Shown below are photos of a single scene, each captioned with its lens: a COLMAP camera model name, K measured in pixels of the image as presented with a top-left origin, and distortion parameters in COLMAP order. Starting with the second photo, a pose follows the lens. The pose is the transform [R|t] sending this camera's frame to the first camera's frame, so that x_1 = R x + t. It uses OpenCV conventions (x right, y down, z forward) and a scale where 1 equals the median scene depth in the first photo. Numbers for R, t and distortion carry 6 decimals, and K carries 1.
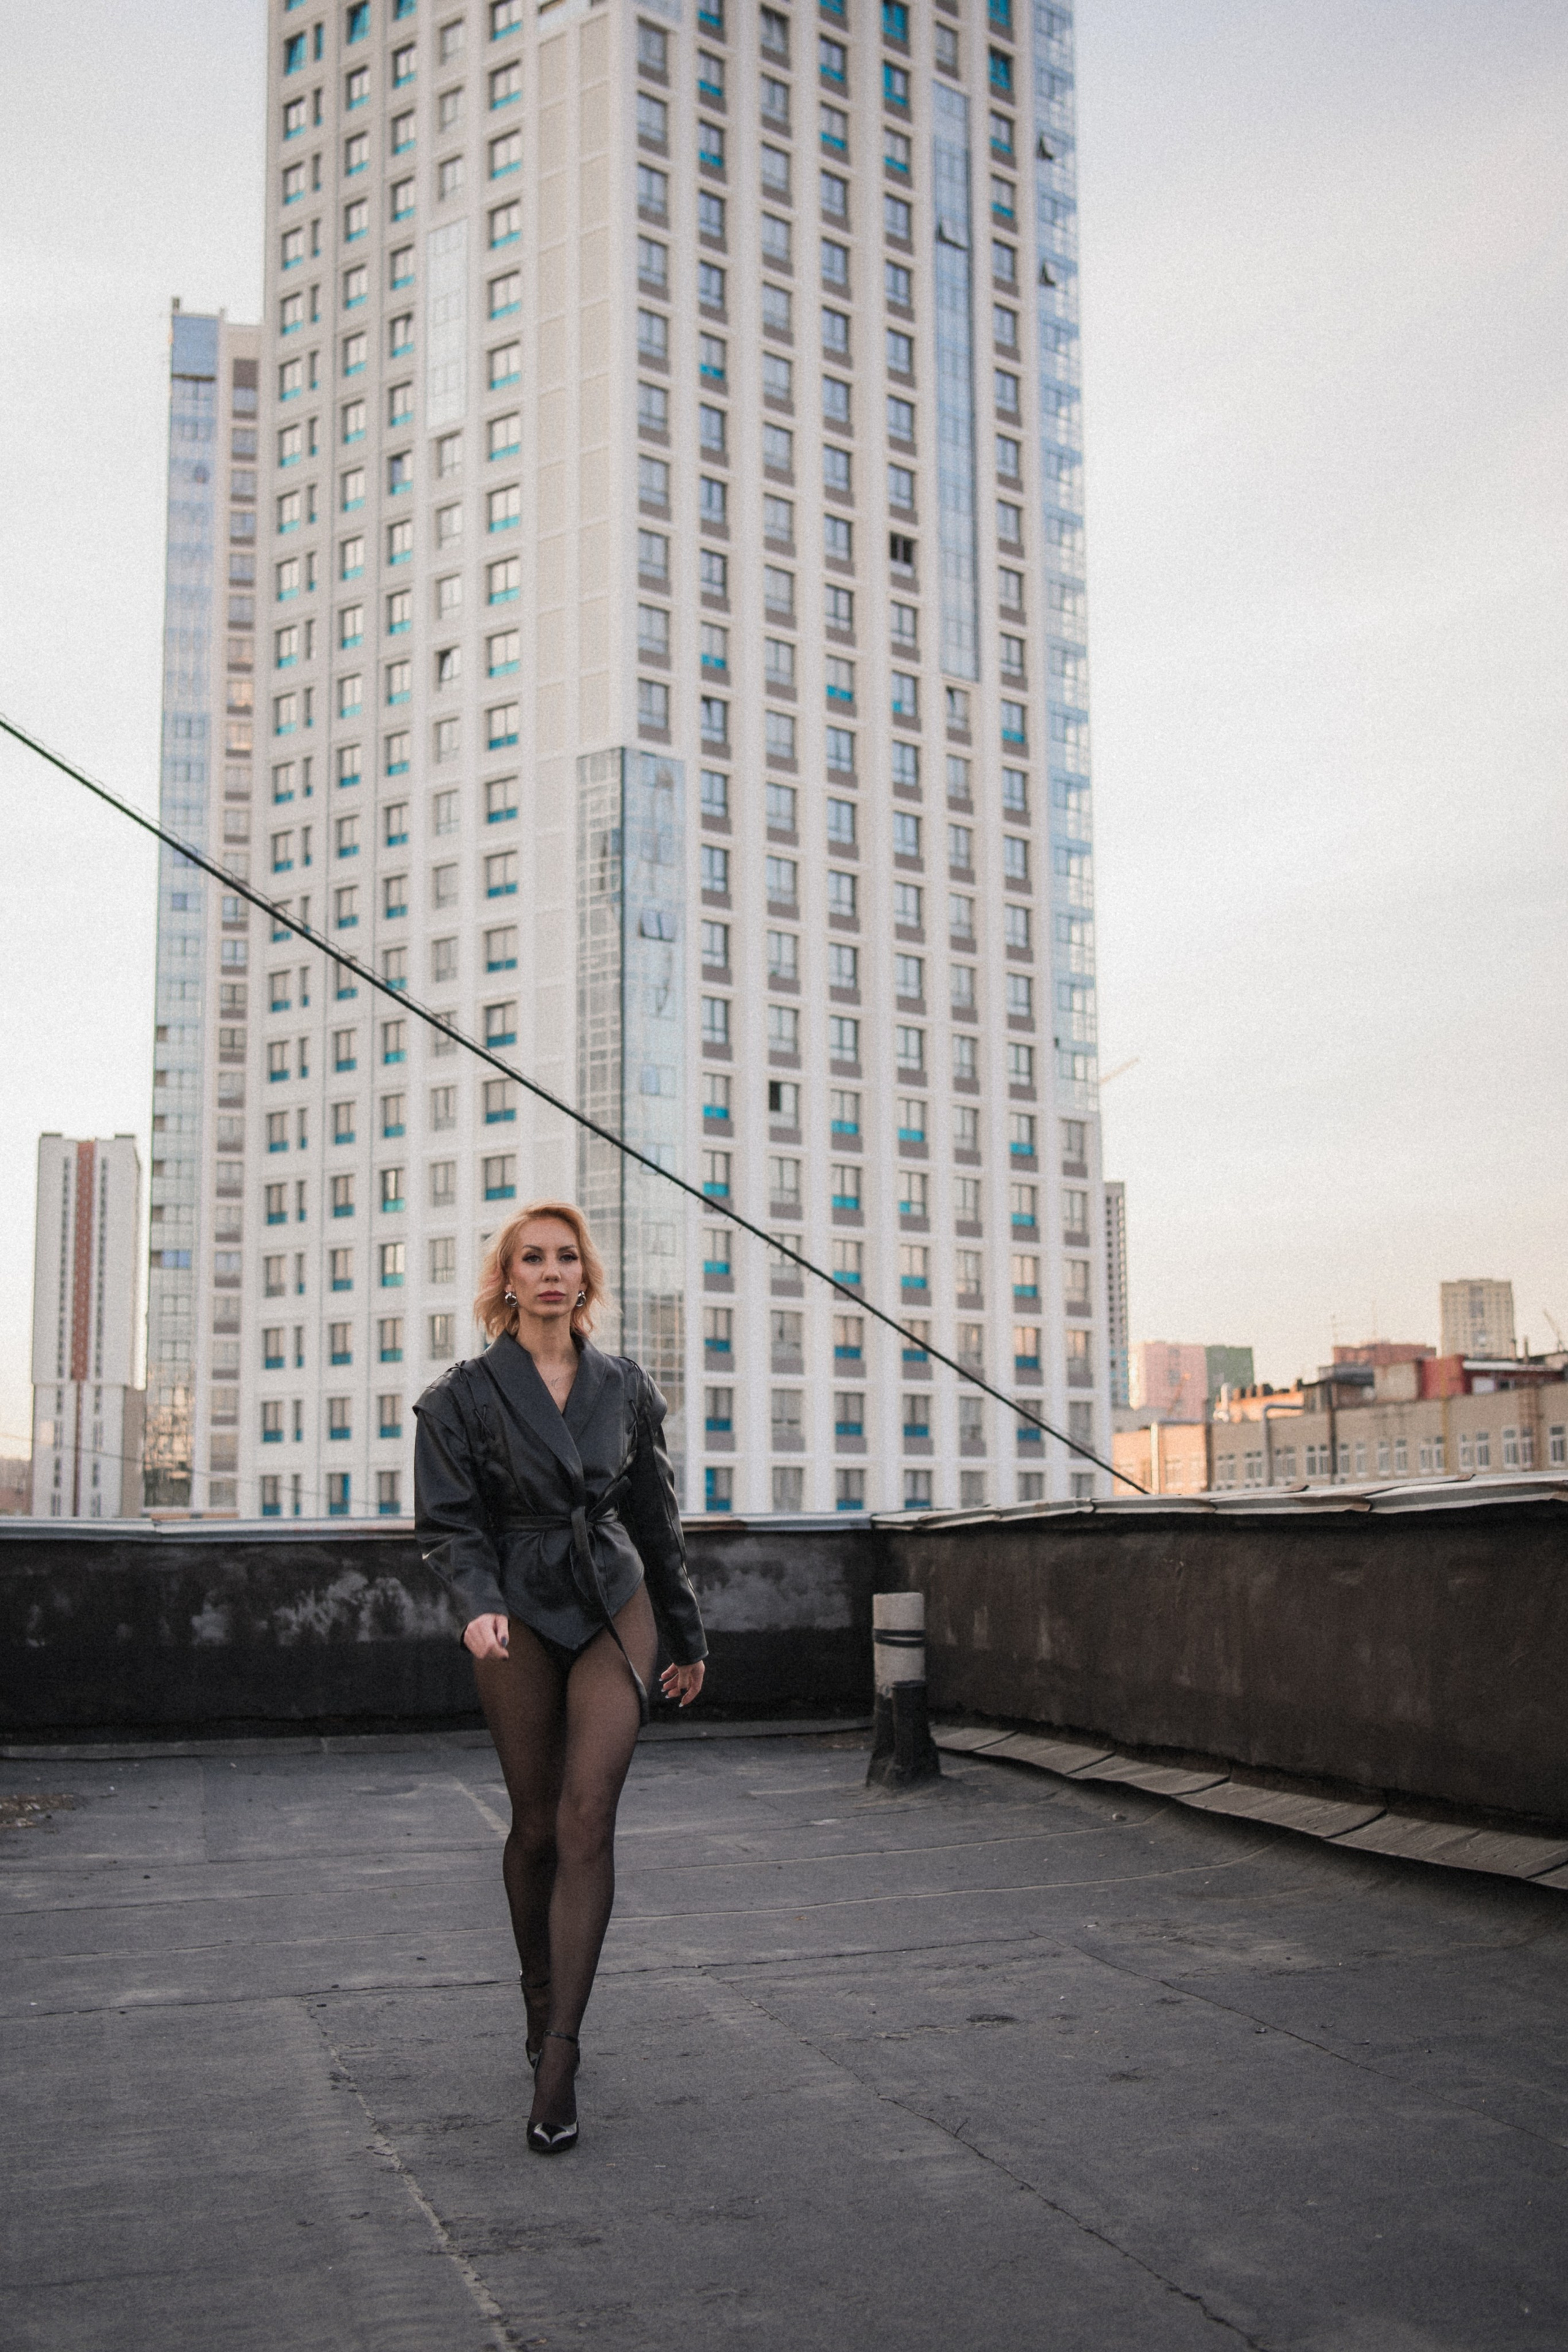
lens RADIAL K [[2961.1, 0, 812.0], [0, 2961.1, 1069.5], [0, 0, 1]] dist [0.118249, 0.039808]
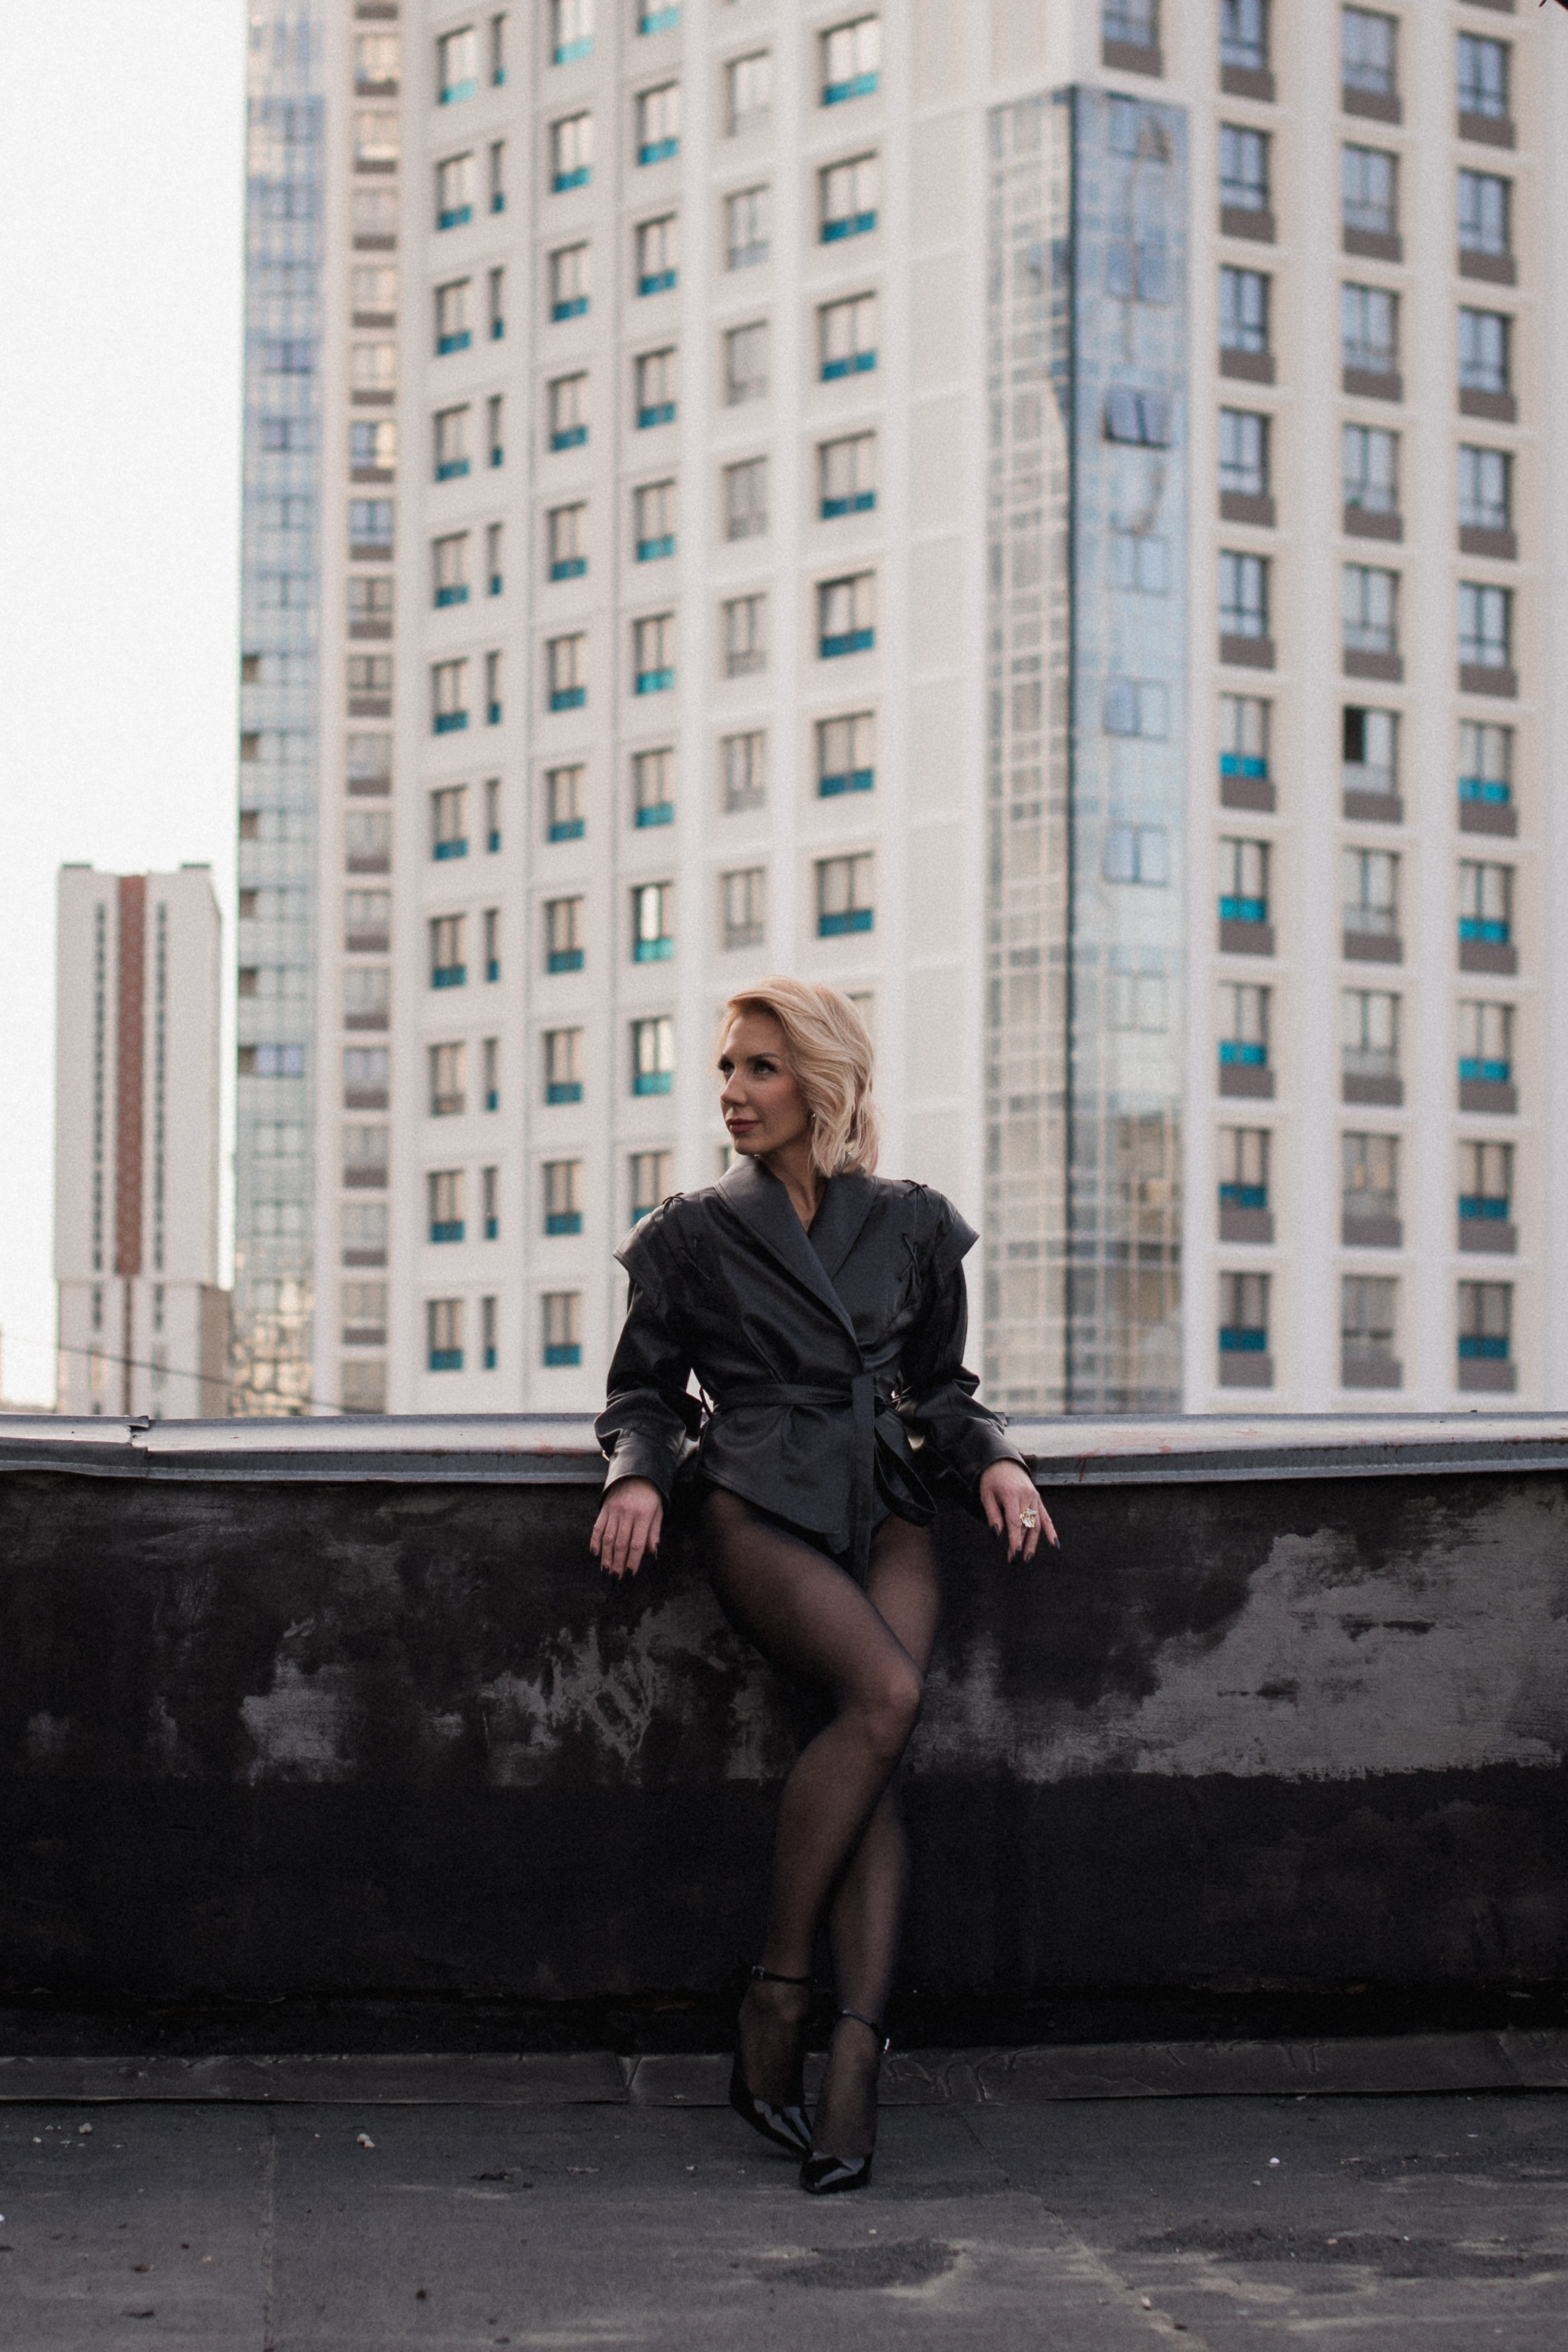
lens RADIAL K [[3385.6, 0, 784.0], [0, 3385.6, 1176.0], [0, 0, 1]] dist [0.055987, -0.001958]
pose [[0.997130, -0.001274, -0.075698, -0.068349], [0.004260, 0.999219, 0.039291, 0.063714], [0.075589, -0.039501, 0.996356, 0.364099]]
